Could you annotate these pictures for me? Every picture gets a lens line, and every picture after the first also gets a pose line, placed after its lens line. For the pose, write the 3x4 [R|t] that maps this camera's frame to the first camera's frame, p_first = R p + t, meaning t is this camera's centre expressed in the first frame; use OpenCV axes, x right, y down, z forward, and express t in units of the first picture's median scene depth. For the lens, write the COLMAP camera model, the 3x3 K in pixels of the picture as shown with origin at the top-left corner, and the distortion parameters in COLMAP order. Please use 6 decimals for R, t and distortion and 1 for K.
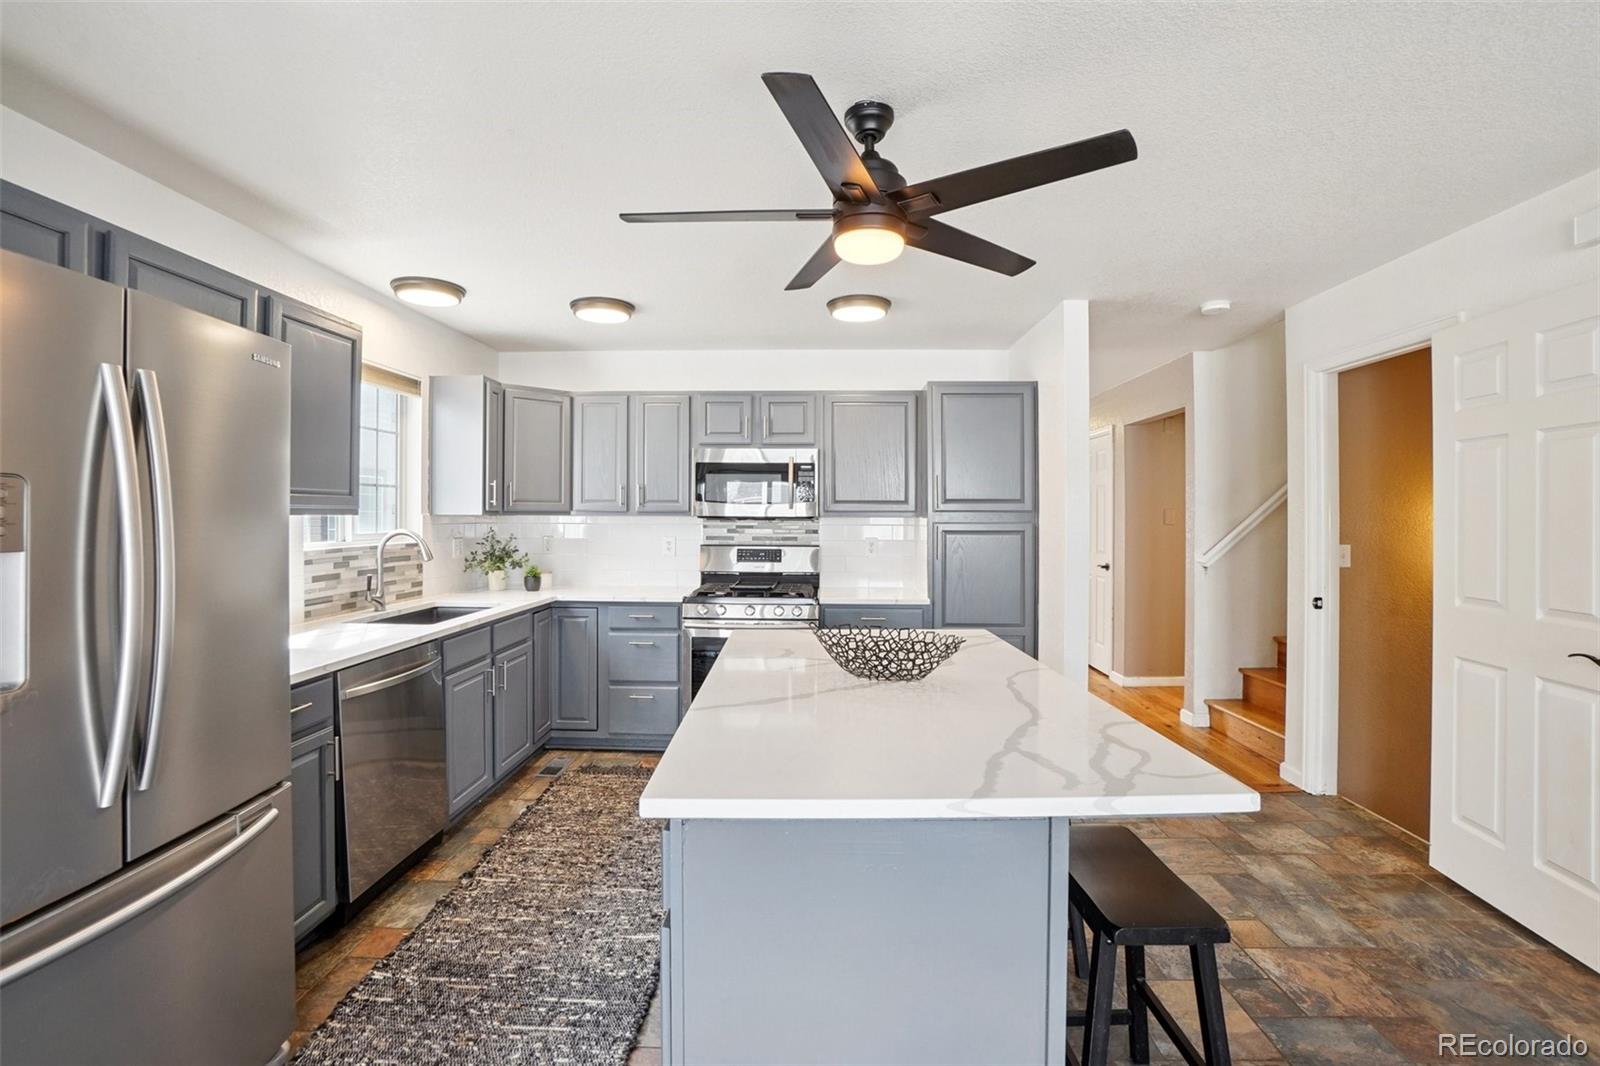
lens RADIAL K [[698.1, 0, 799.9], [0, 698.1, 516.8], [0, 0, 1]] dist [-0.035191, 0.001223]
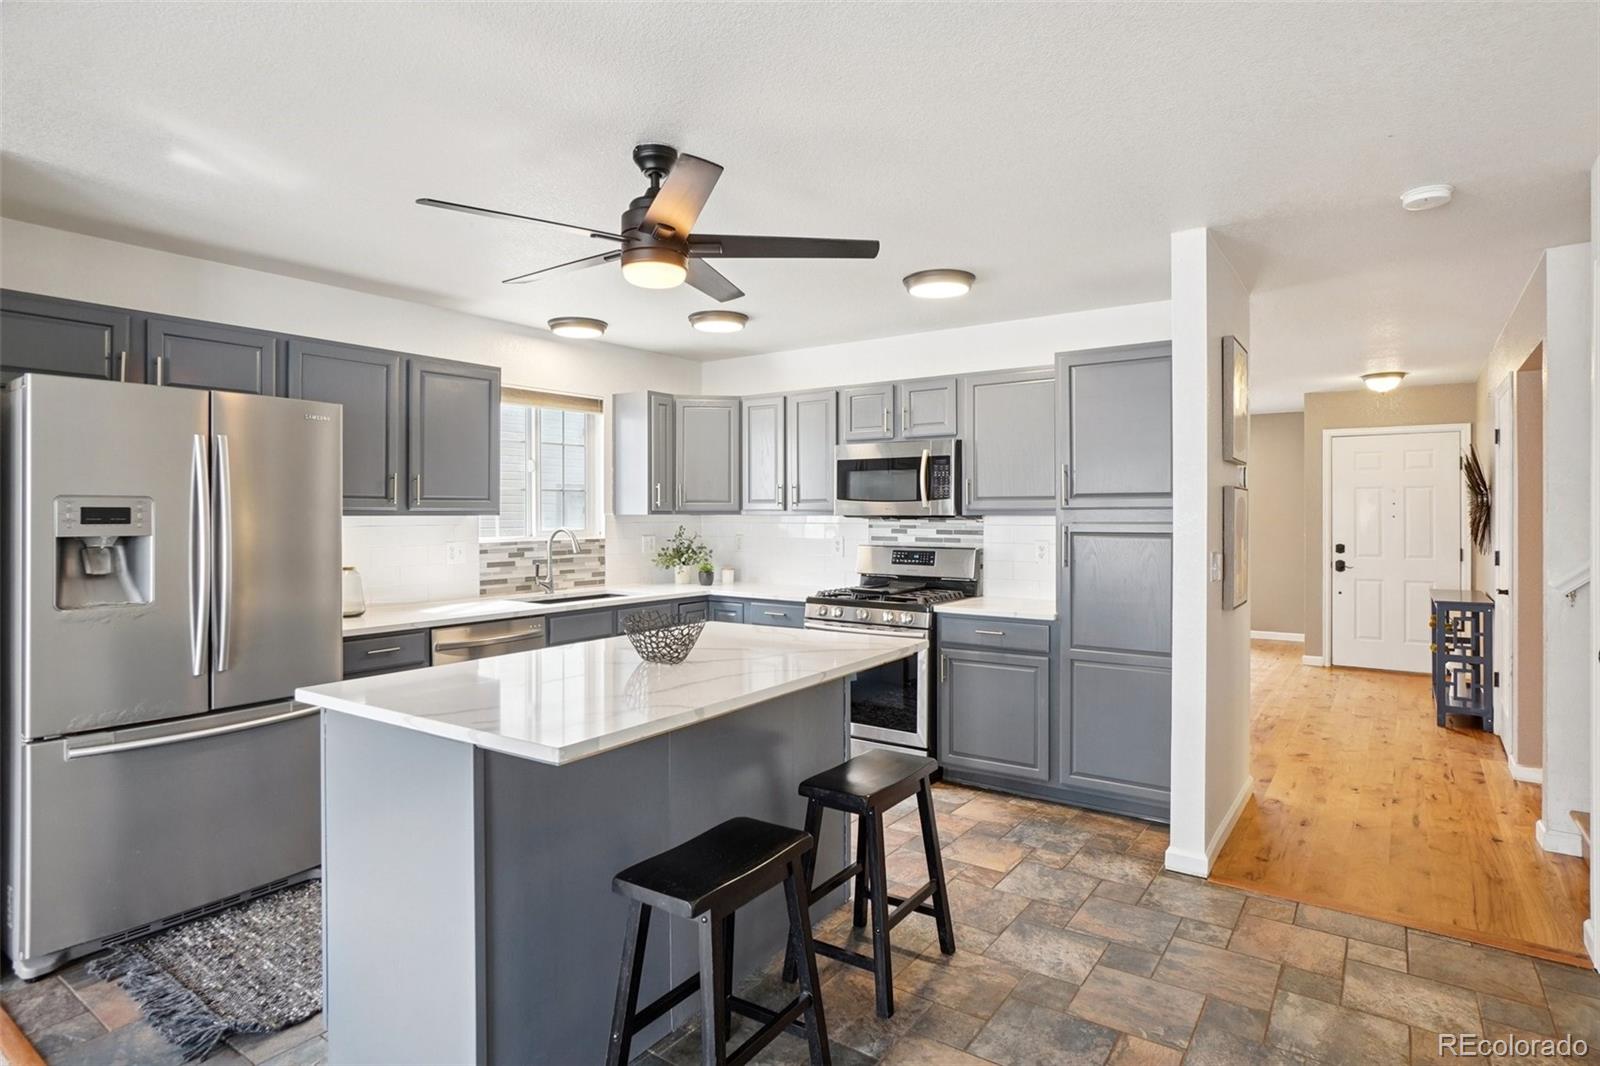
lens RADIAL K [[845.1, 0, 811.5], [0, 845.1, 524.7], [0, 0, 1]] dist [-0.014671, 0.003164]
pose [[0.835256, 0.004116, -0.549846, 0.536926], [0.002295, 0.999937, 0.010972, -0.001177], [0.549857, -0.010426, 0.835194, 0.001426]]
